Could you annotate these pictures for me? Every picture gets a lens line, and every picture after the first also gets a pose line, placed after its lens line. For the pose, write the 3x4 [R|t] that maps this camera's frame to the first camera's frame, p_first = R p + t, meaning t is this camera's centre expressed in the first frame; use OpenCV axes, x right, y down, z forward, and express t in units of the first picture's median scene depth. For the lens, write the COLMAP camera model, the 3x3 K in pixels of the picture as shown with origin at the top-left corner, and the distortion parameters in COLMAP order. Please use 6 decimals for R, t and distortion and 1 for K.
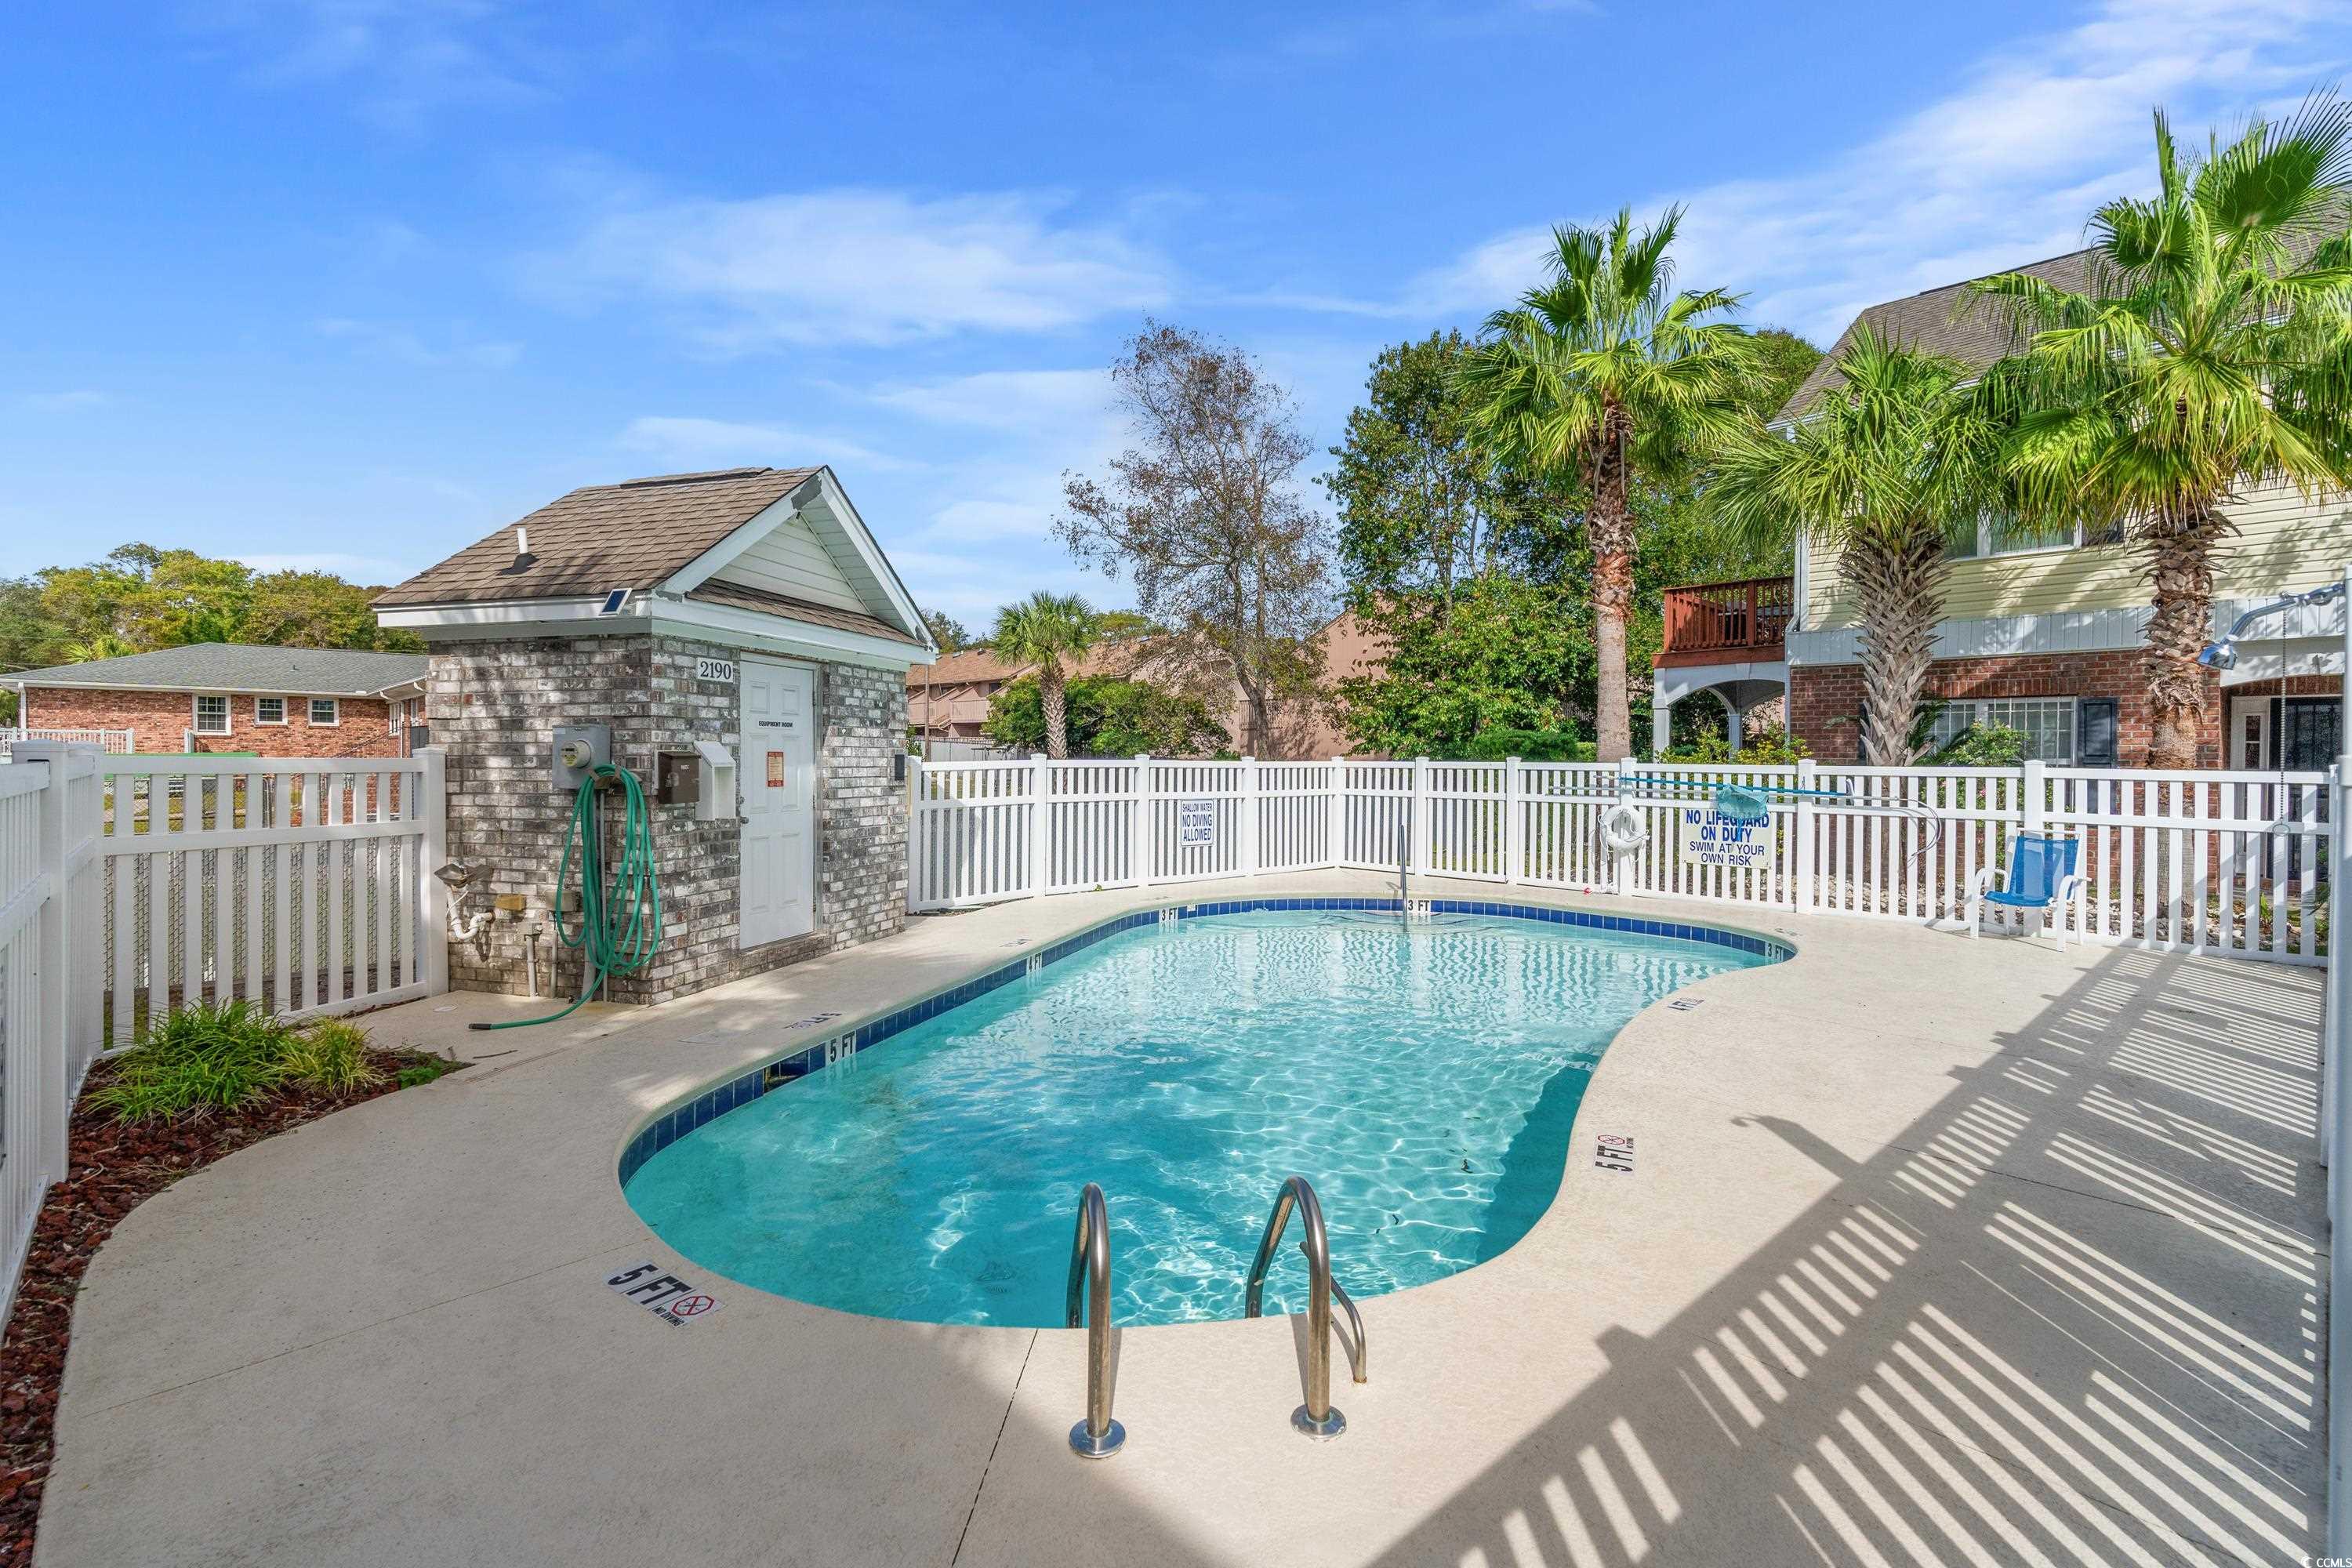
lens RADIAL K [[1064.5, 0, 1177.5], [0, 1064.5, 771.3], [0, 0, 1]] dist [-0.002427, -0.000833]
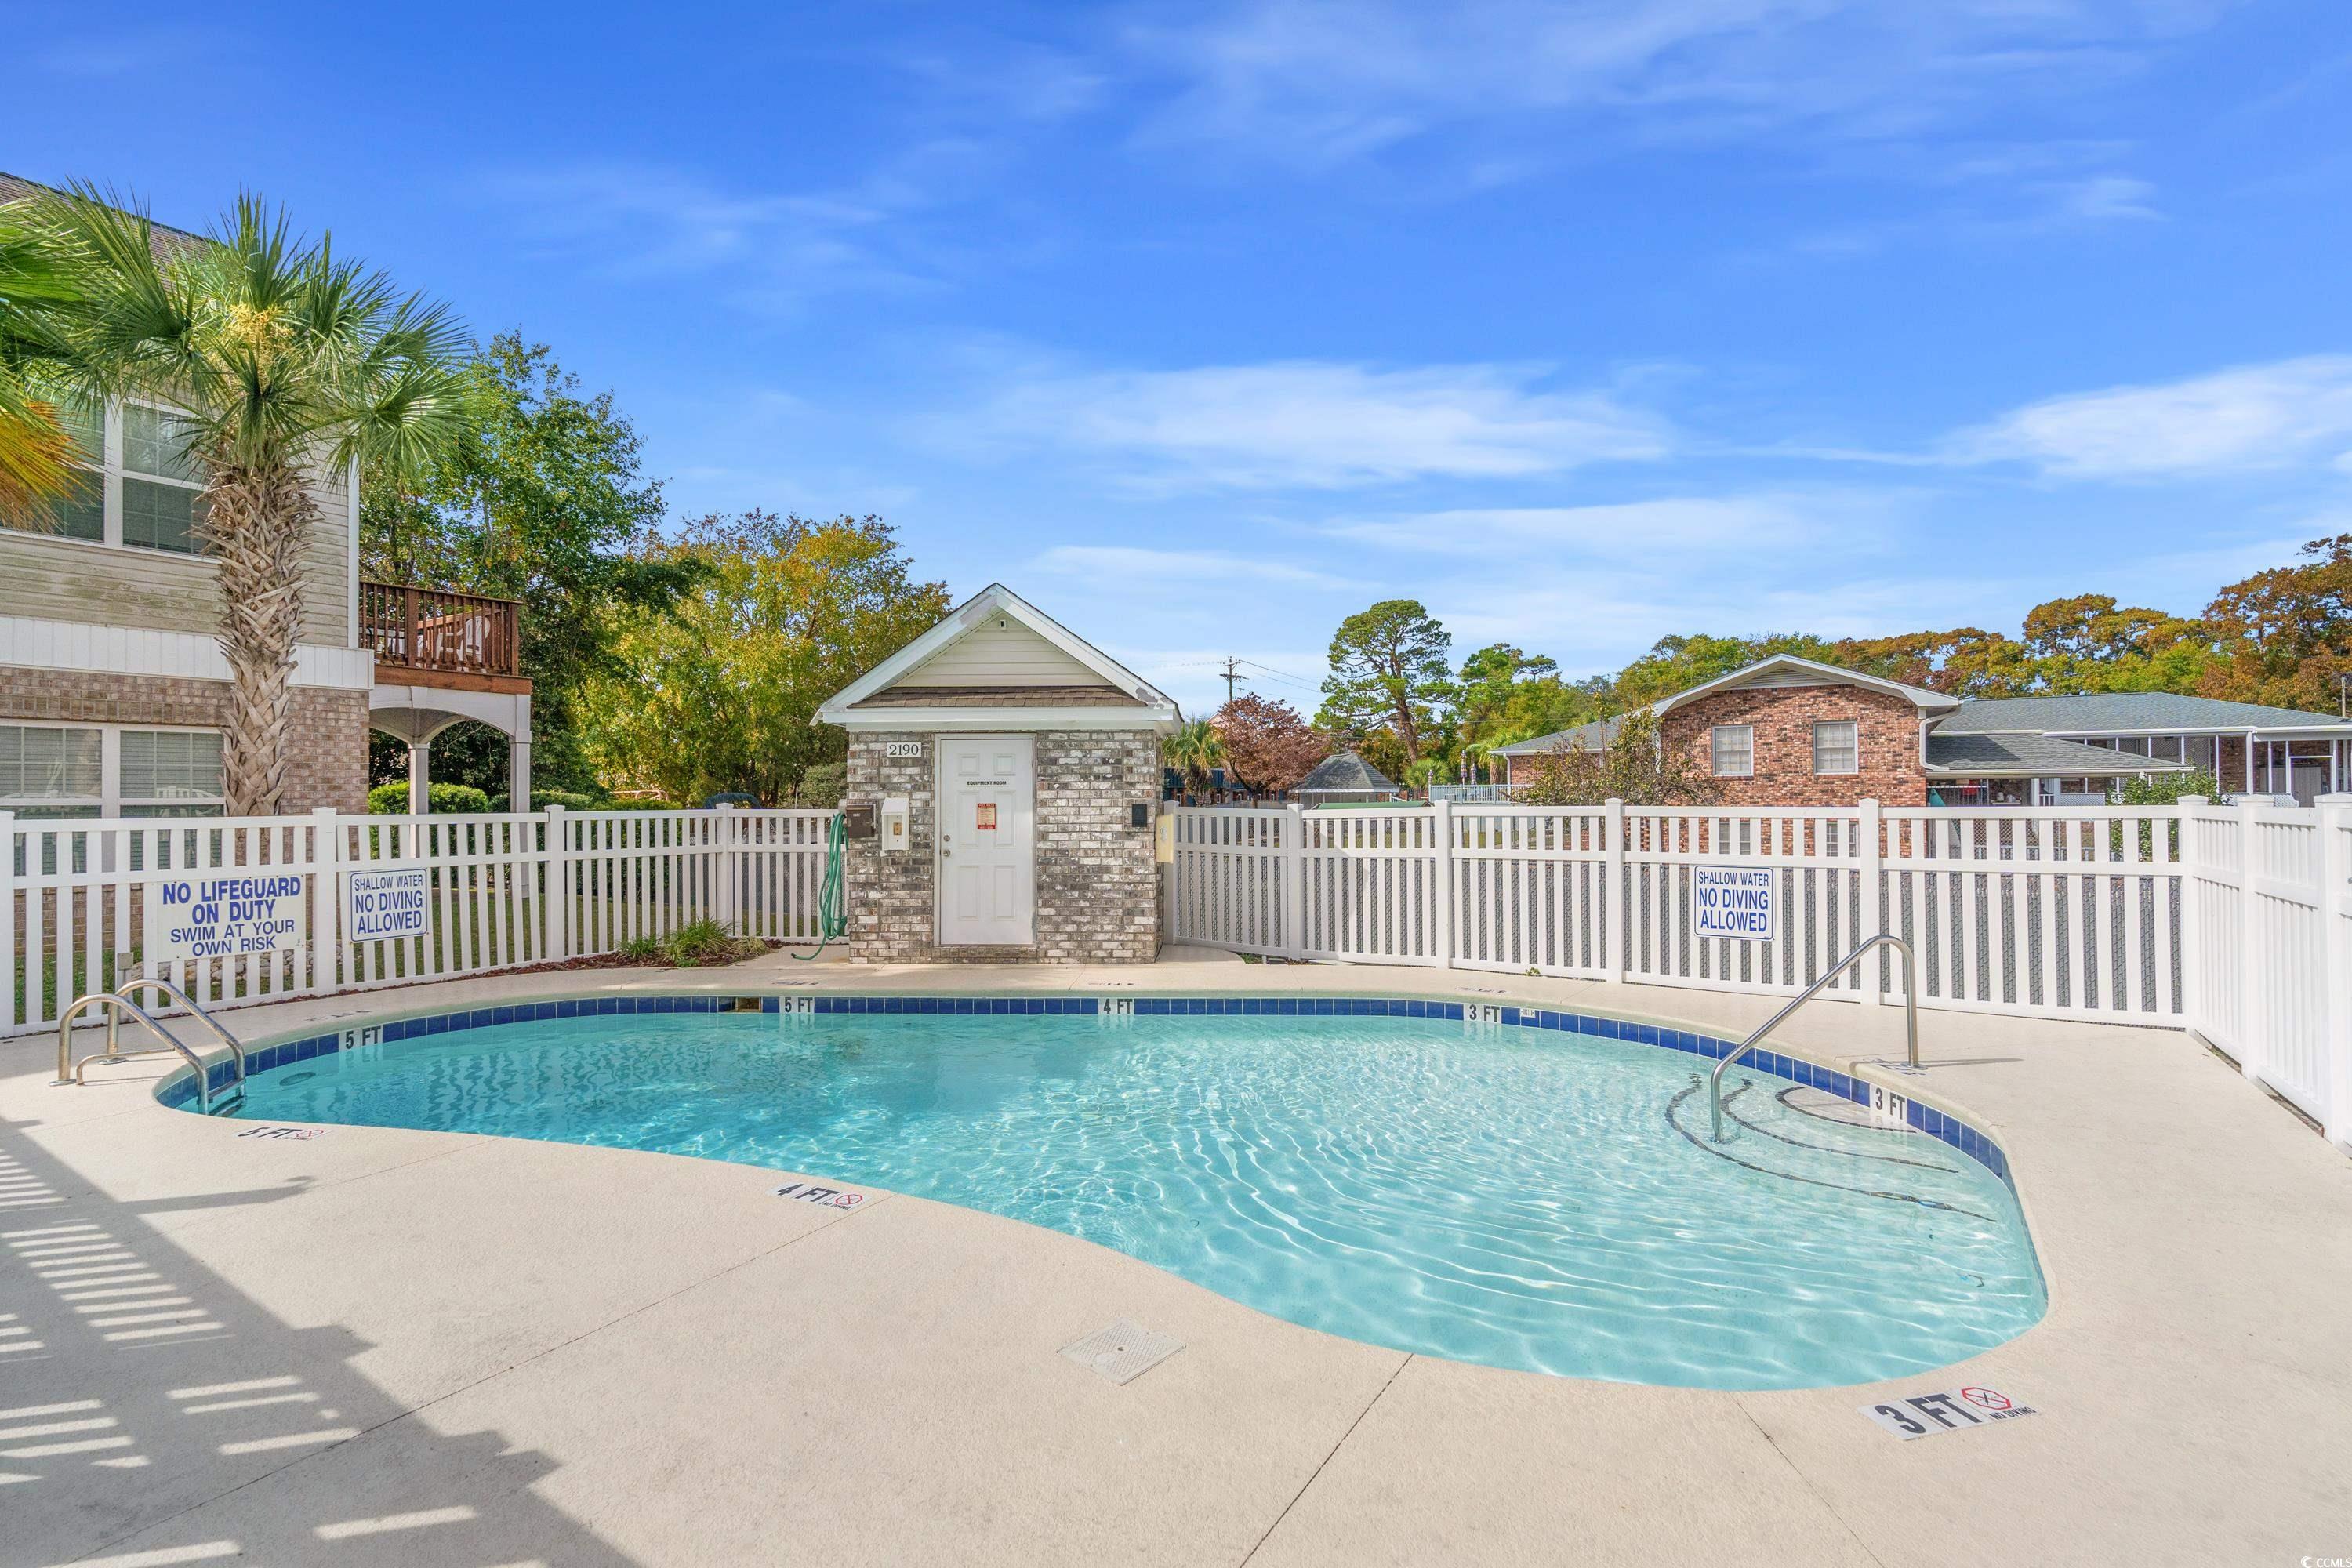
lens RADIAL K [[1064.5, 0, 1177.5], [0, 1064.5, 771.3], [0, 0, 1]] dist [-0.002427, -0.000833]
pose [[0.250574, -0.037117, -0.967386, 0.917532], [-0.005091, 0.999200, -0.039656, -0.006326], [0.968084, 0.014861, 0.250184, 0.830195]]
